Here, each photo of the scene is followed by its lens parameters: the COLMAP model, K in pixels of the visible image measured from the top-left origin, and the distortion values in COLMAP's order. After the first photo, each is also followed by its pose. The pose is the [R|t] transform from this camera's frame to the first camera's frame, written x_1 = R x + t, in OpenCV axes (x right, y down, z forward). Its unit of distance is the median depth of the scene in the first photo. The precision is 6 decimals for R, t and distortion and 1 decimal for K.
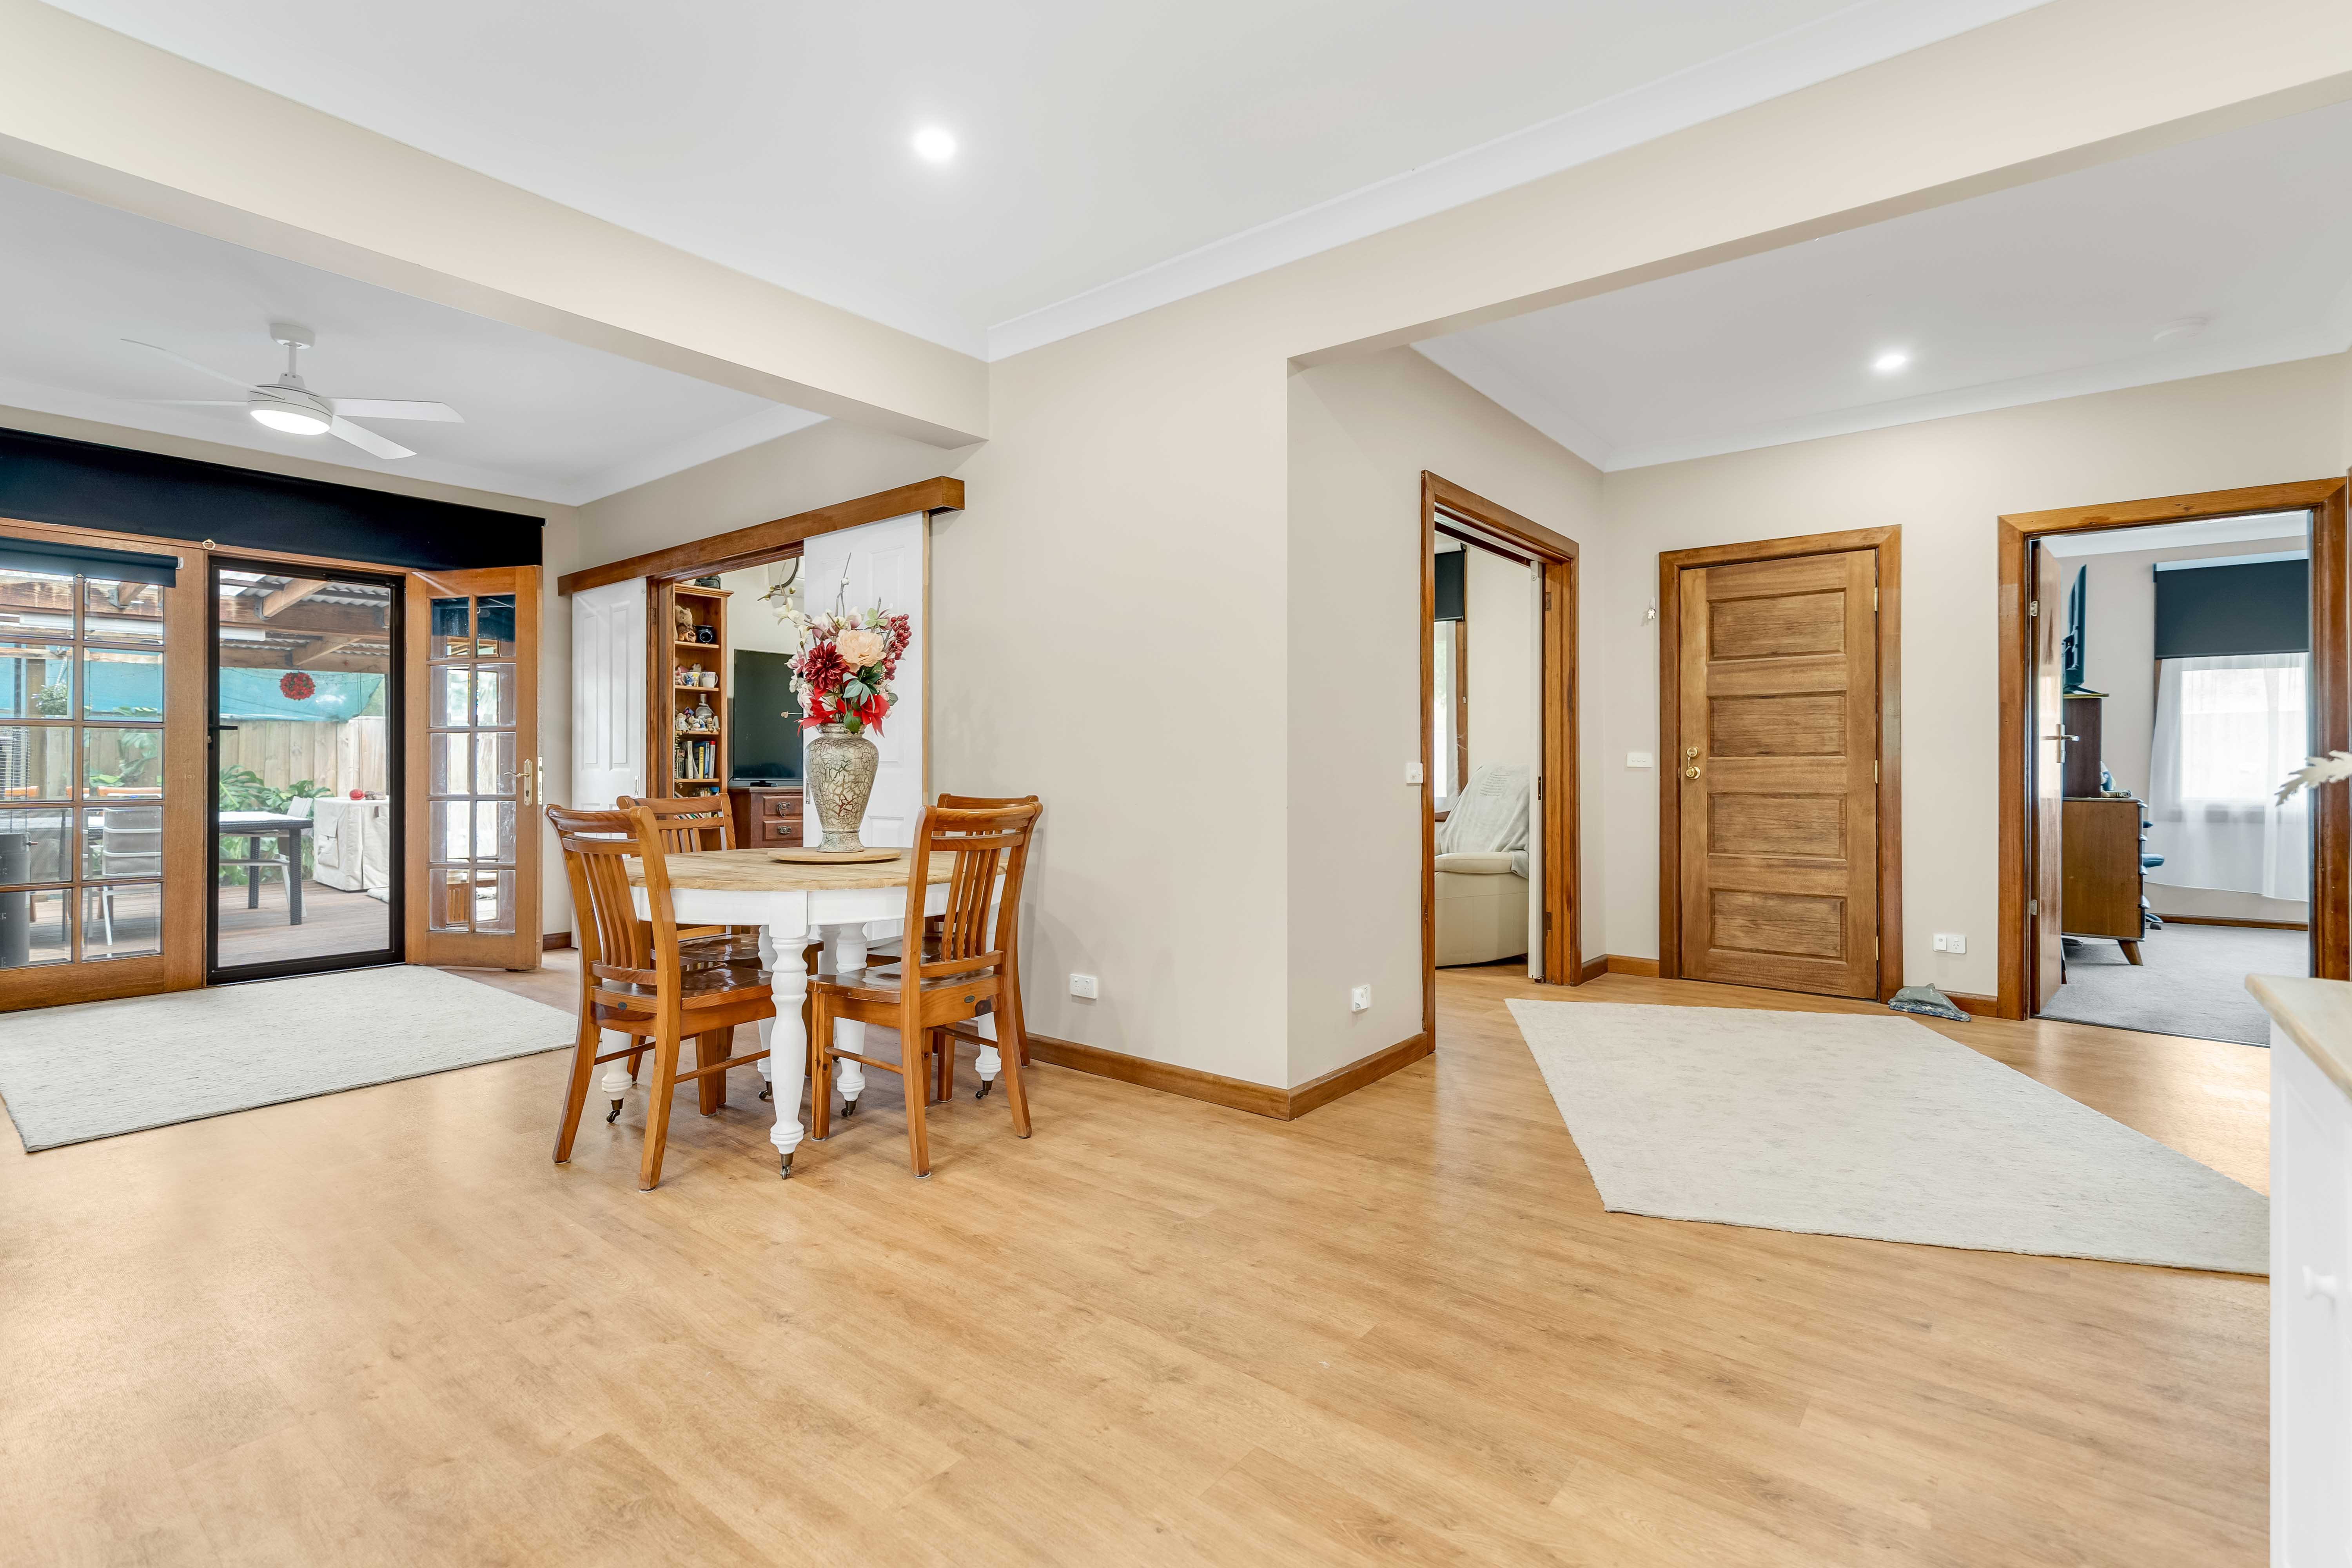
lens RADIAL K [[1067.8, 0, 1176.0], [0, 1067.8, 784.0], [0, 0, 1]] dist [-0.000763, -0.000188]
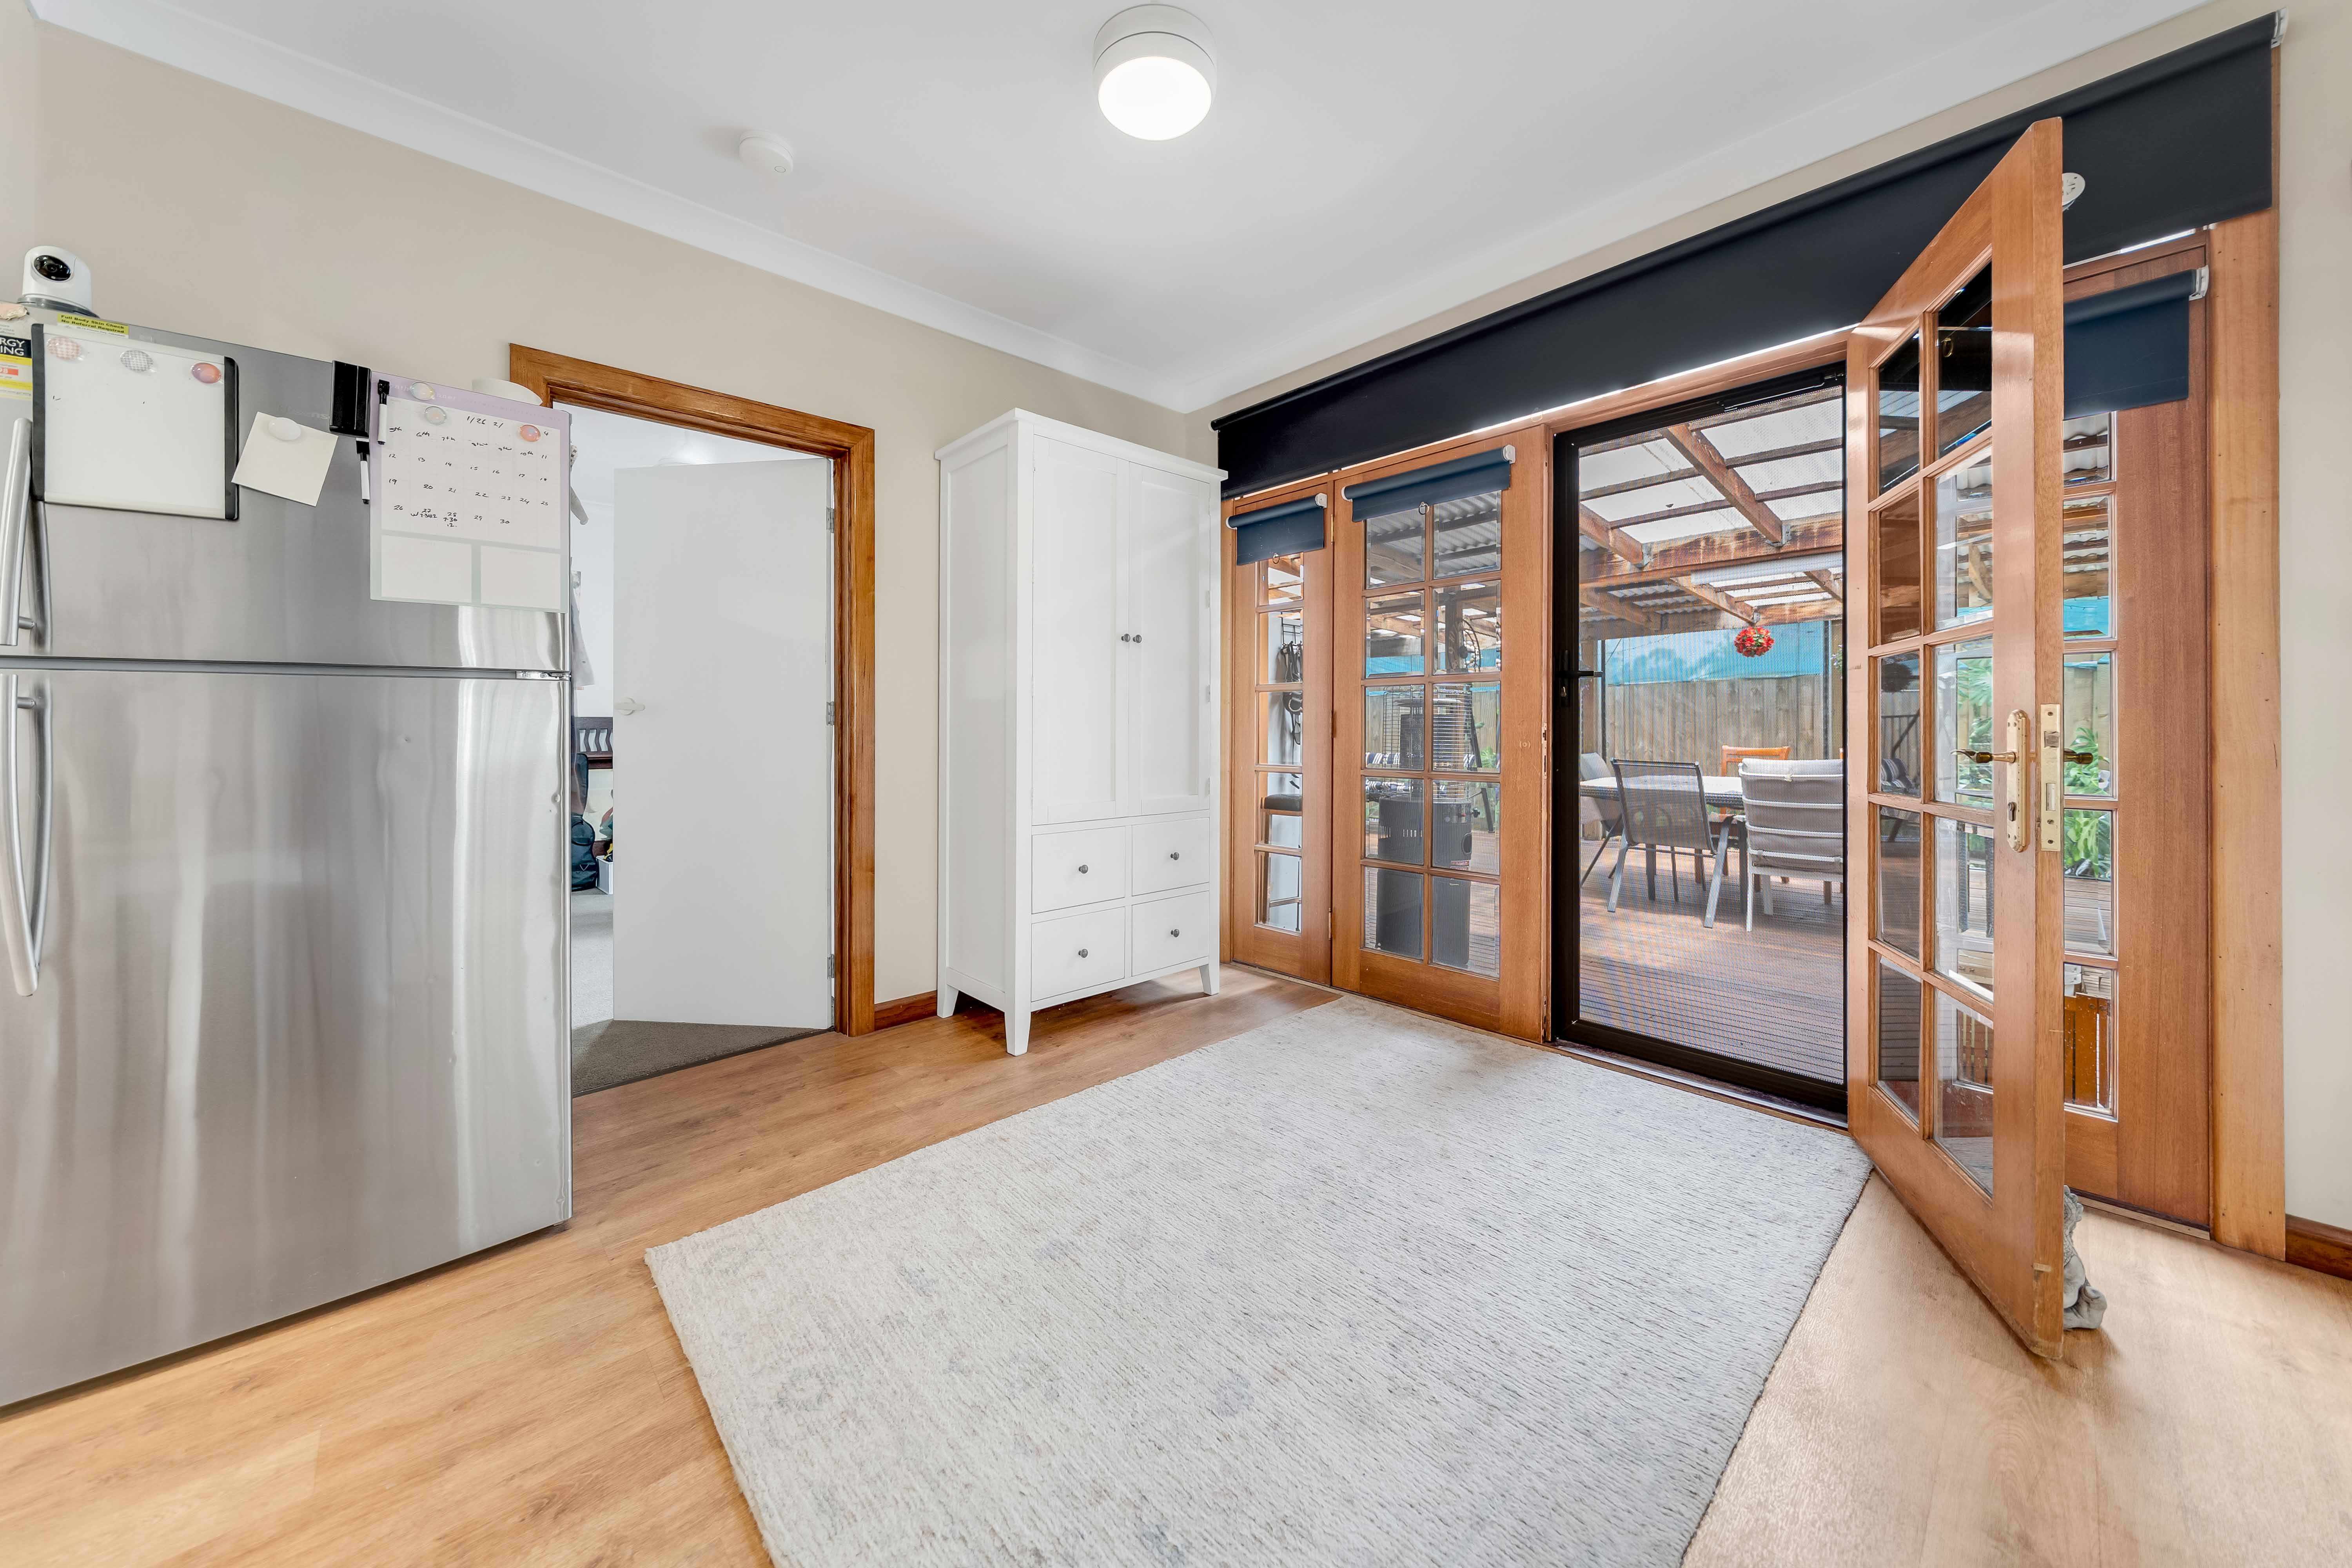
lens RADIAL K [[826.5, 0, 1177.5], [0, 826.5, 727.3], [0, 0, 1]] dist [0.000035, 0.000001]
pose [[-0.159119, -0.002070, -0.987257, -0.323559], [-0.013162, 0.999913, 0.000025, -0.014411], [0.987172, 0.012998, -0.159132, 0.823973]]
